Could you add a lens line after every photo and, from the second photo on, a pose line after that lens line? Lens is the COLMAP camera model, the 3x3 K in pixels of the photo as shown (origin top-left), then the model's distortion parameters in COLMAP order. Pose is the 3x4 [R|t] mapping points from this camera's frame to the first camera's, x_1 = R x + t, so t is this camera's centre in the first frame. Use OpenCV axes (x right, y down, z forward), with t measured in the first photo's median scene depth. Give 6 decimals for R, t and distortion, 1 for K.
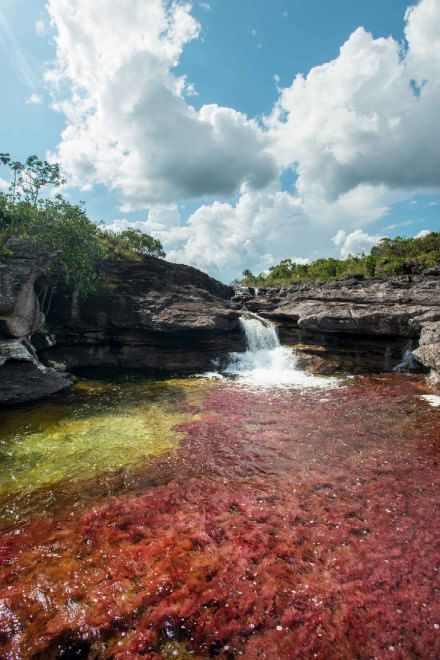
lens RADIAL K [[367.0, 0, 220.2], [0, 367.0, 329.6], [0, 0, 1]] dist [-0.000424, -0.000023]
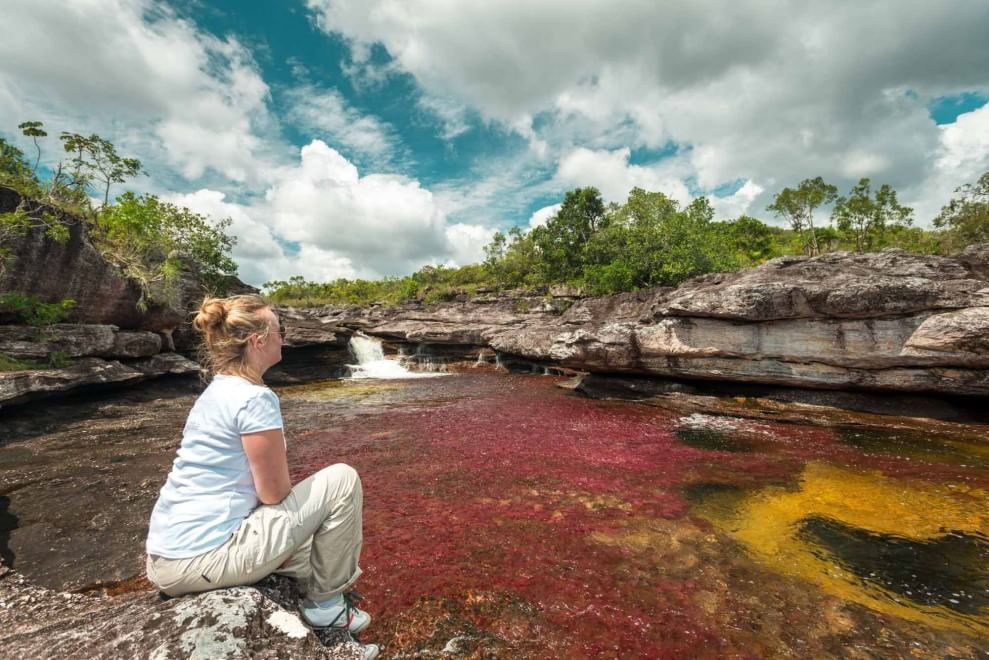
lens RADIAL K [[549.9, 0, 494.5], [0, 549.9, 329.3], [0, 0, 1]] dist [-0.000424, -0.000023]
pose [[0.784410, 0.005474, 0.620218, -0.764227], [0.045838, 0.996715, -0.066769, 0.099881], [-0.618546, 0.080803, 0.781583, -0.729417]]
